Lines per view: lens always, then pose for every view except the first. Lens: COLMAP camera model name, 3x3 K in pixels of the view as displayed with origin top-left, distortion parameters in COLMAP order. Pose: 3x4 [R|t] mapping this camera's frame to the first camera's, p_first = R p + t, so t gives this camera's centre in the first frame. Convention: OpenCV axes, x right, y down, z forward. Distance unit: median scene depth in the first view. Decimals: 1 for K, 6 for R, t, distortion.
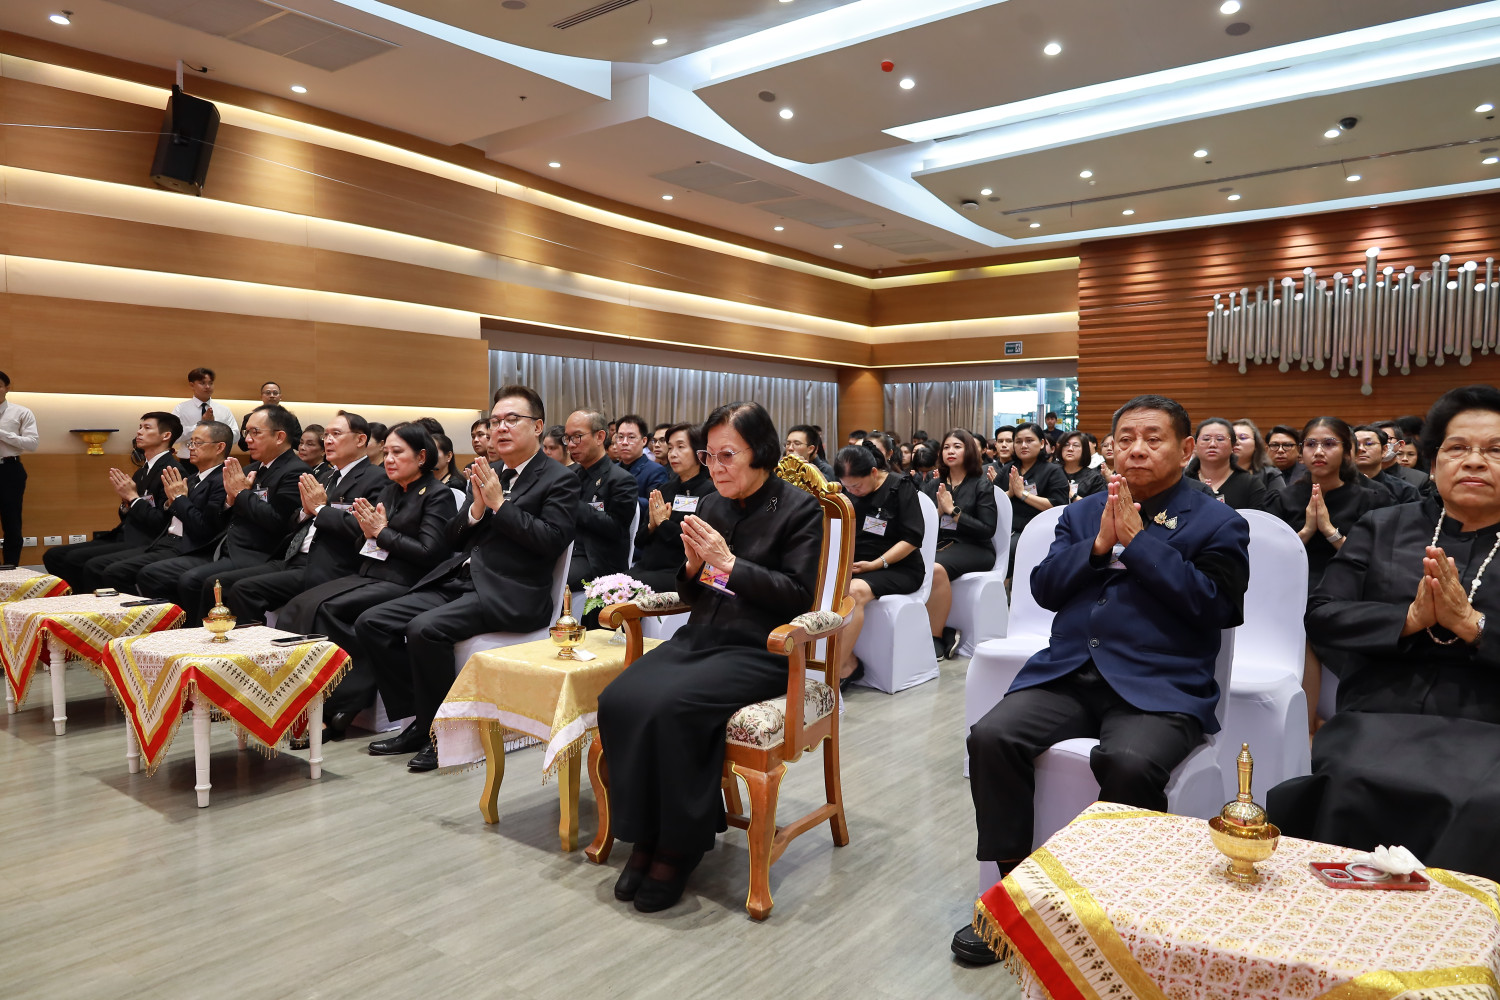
lens RADIAL K [[1038.1, 0, 750.0], [0, 1038.1, 500.0], [0, 0, 1]] dist [0.005282, -0.003027]
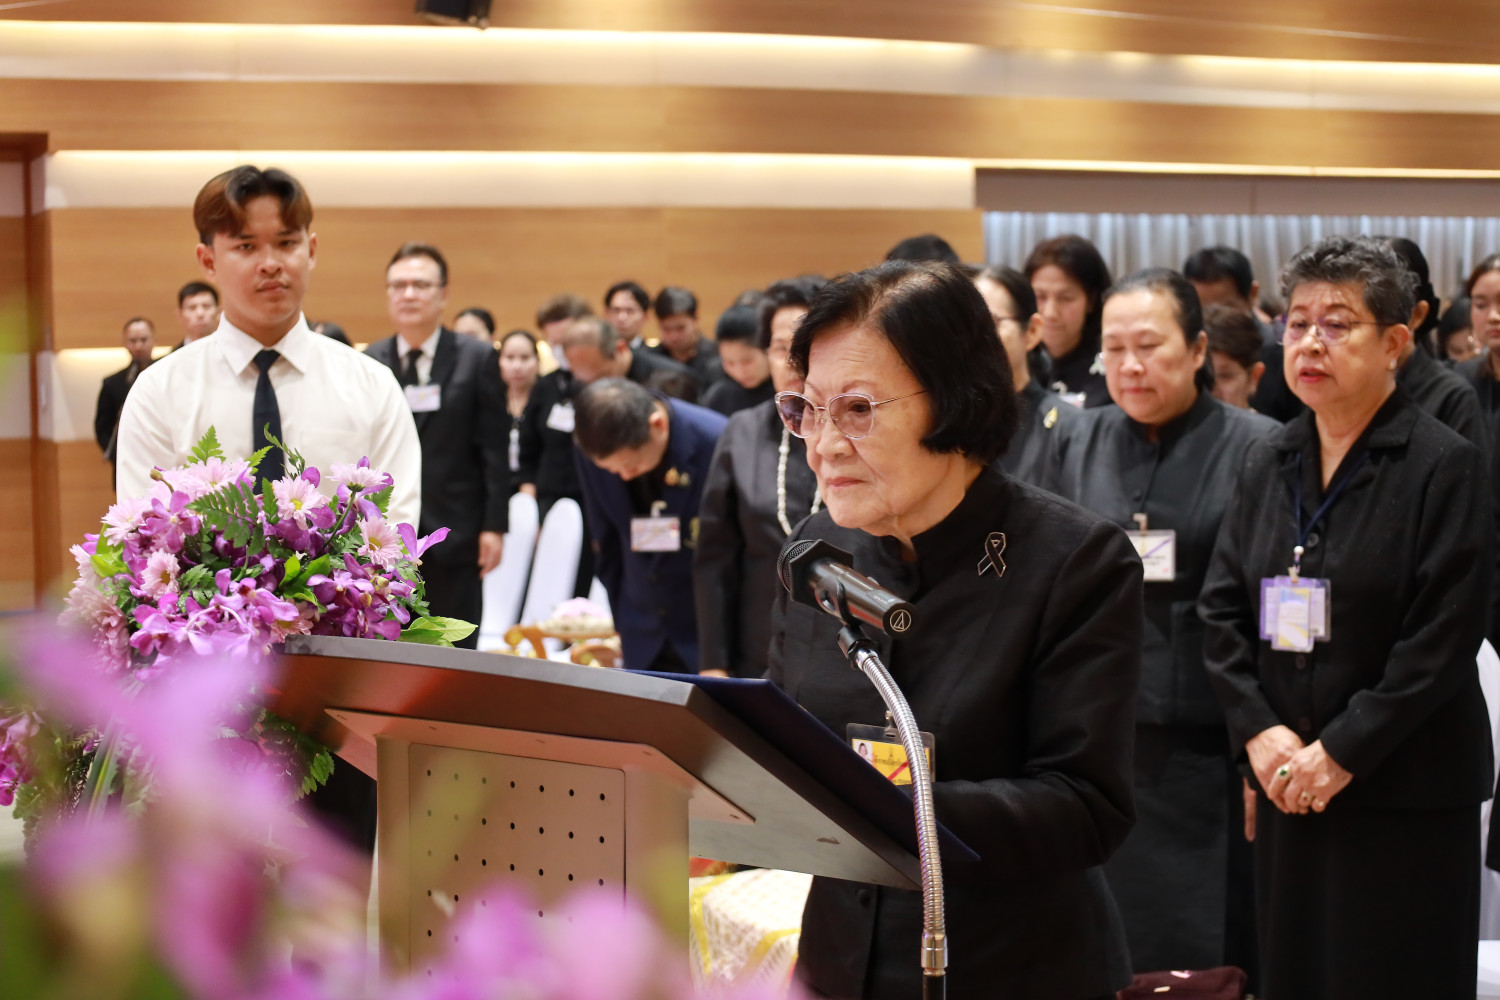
lens RADIAL K [[2716.2, 0, 750.0], [0, 2716.2, 500.0], [0, 0, 1]] dist [-0.024152, -0.146415]
pose [[0.868919, 0.008580, -0.494879, 0.293583], [-0.004415, 0.999944, 0.009586, -0.012629], [0.494934, -0.006144, 0.868909, -0.248526]]
